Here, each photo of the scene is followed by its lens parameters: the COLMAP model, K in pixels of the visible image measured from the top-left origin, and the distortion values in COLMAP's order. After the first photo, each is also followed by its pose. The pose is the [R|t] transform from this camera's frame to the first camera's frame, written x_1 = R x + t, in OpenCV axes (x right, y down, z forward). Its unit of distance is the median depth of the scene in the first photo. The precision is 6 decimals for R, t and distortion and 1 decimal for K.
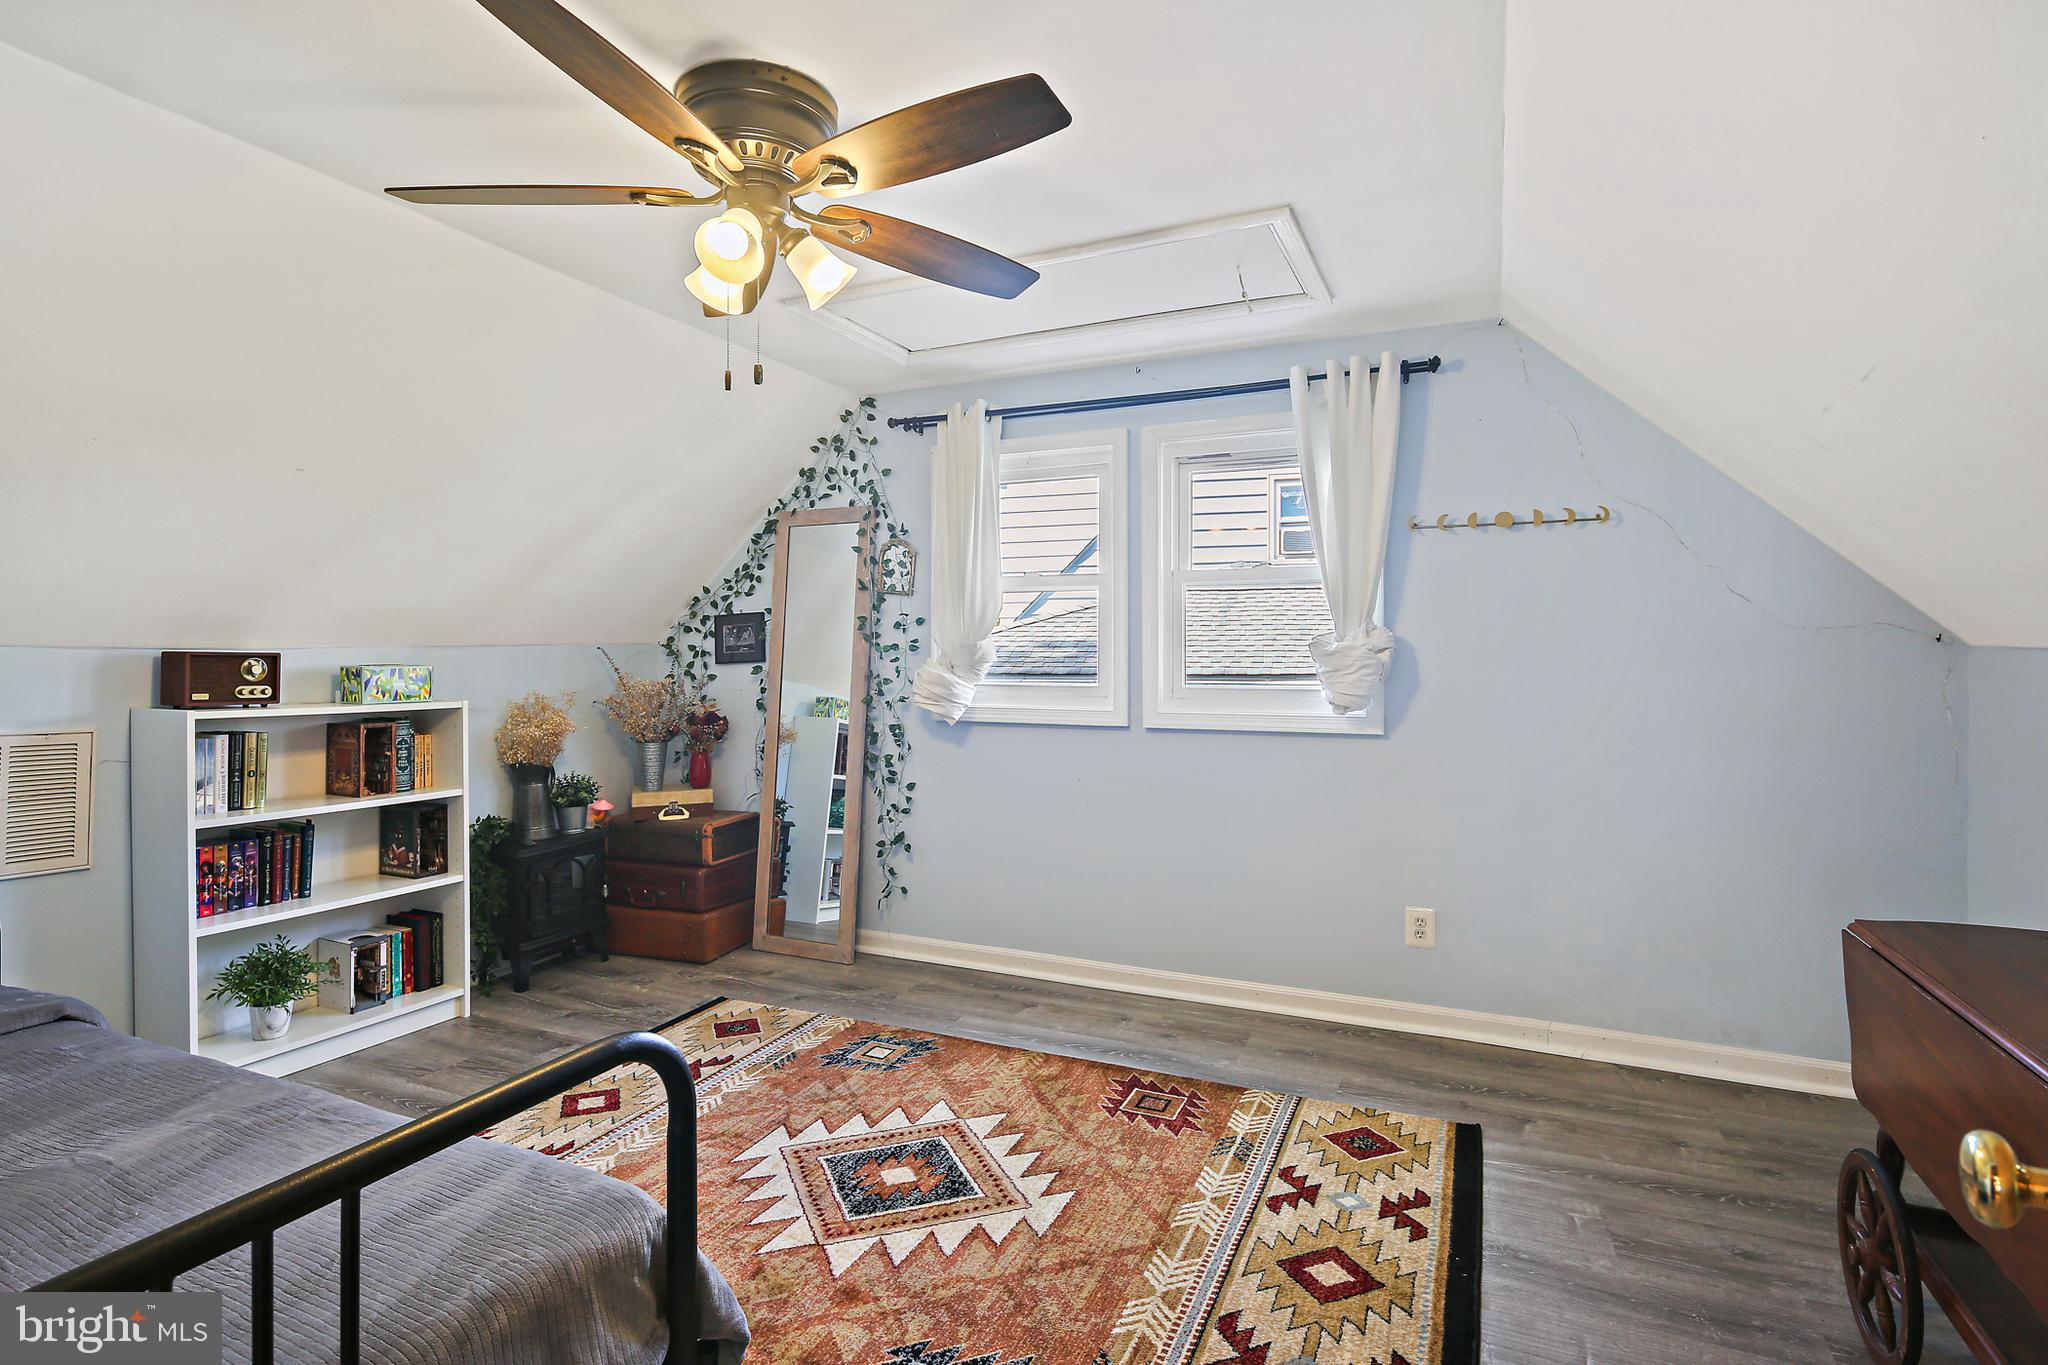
lens RADIAL K [[1008.9, 0, 1036.4], [0, 1008.9, 656.4], [0, 0, 1]] dist [0.006407, -0.005044]
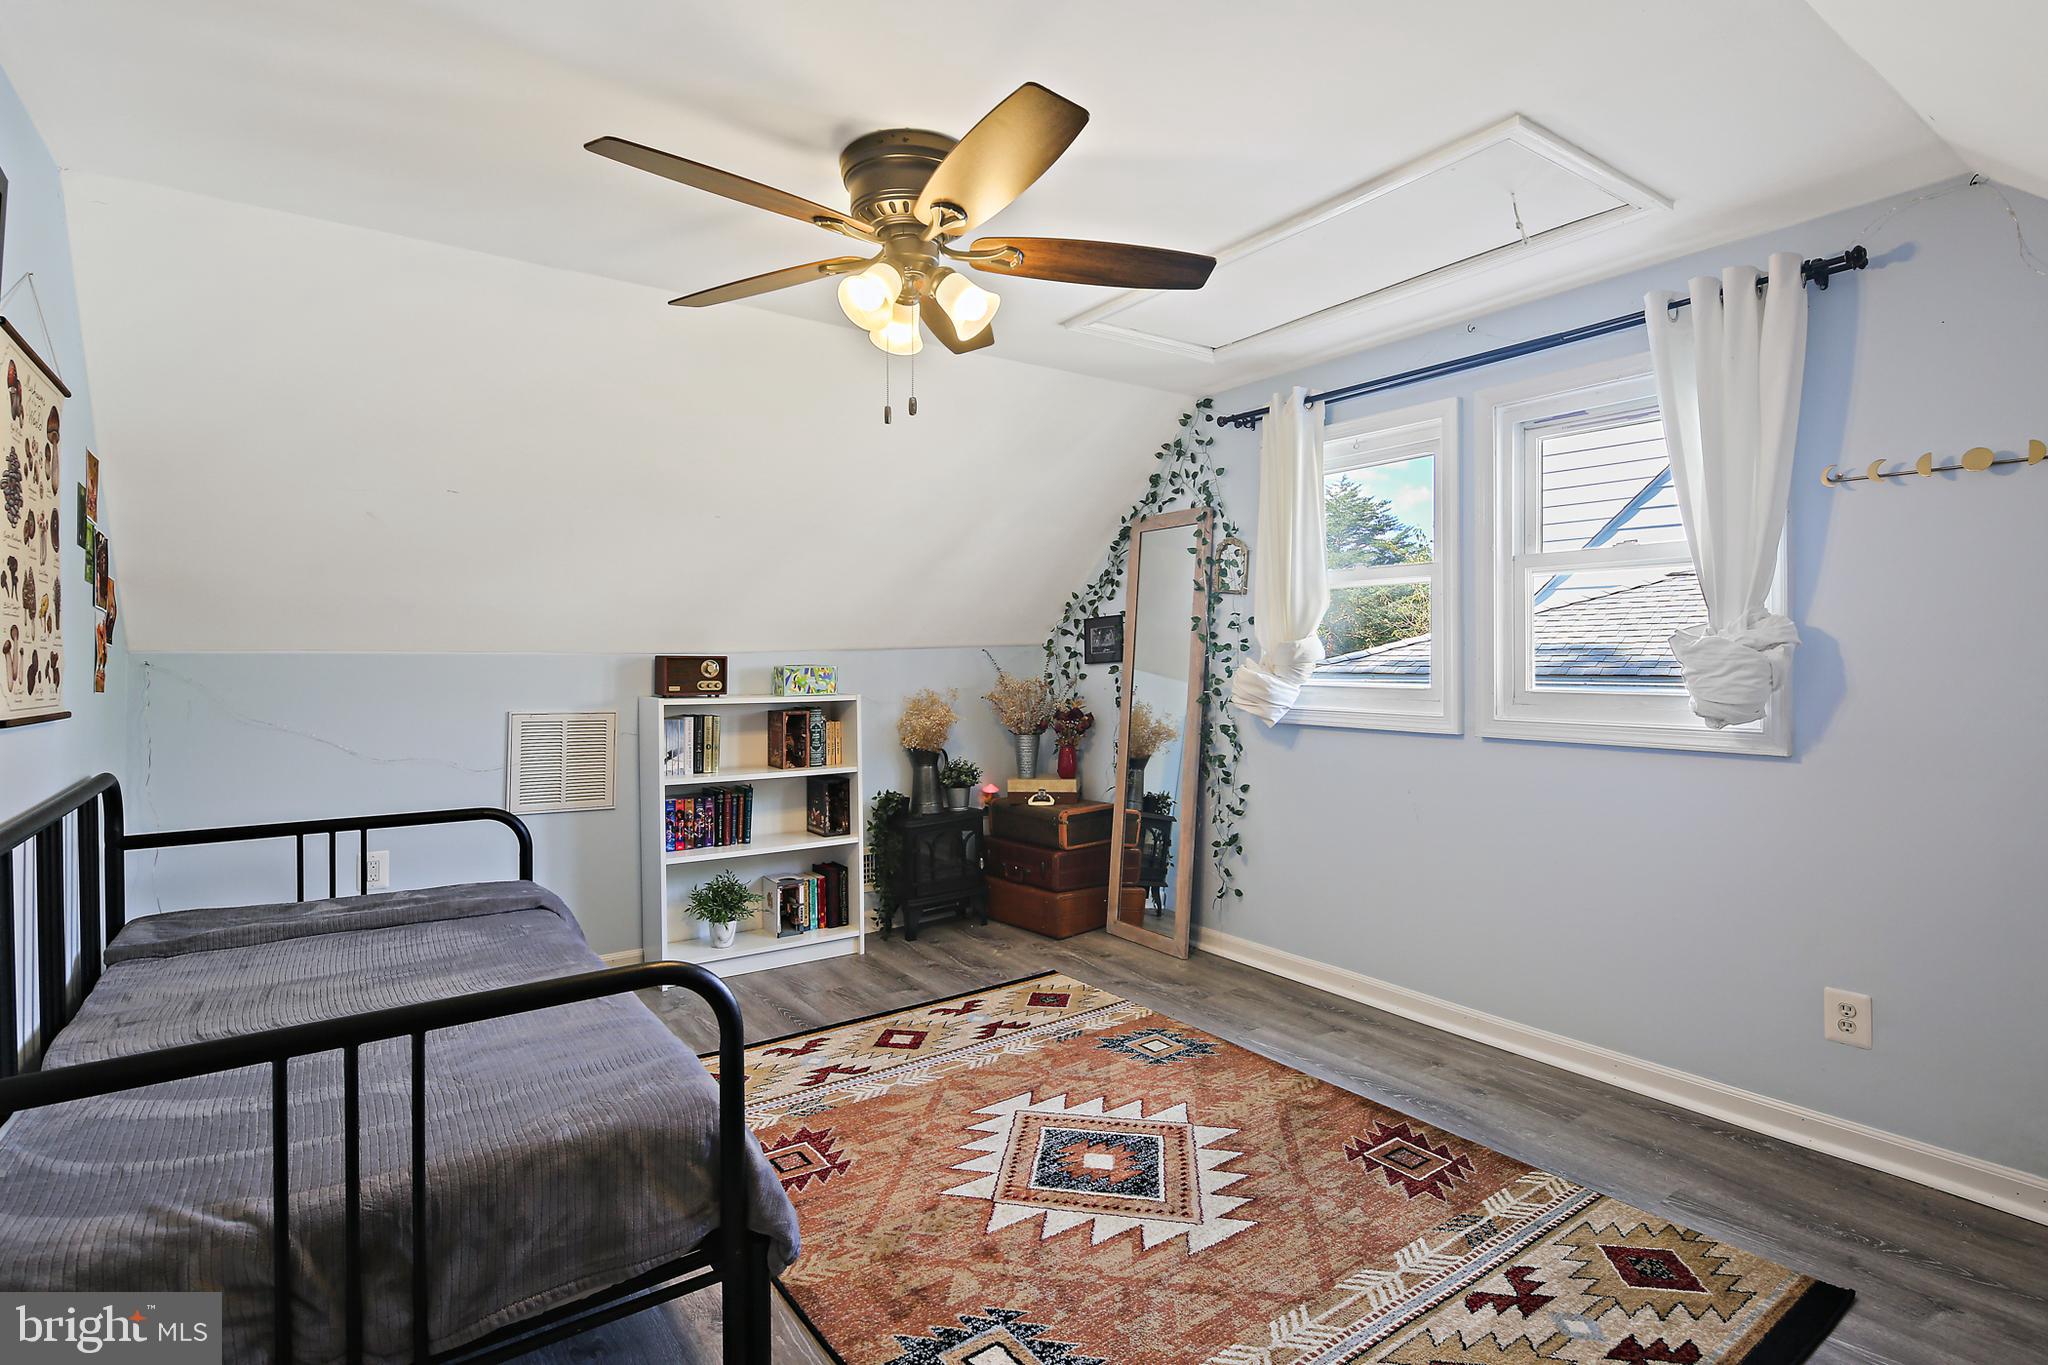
lens RADIAL K [[1008.9, 0, 1035.5], [0, 1008.9, 658.3], [0, 0, 1]] dist [0.006407, -0.005044]
pose [[0.866449, -0.003293, -0.499254, 0.233467], [0.004443, 0.999990, 0.001116, 0.000055], [0.499246, -0.003185, 0.866455, 0.056063]]
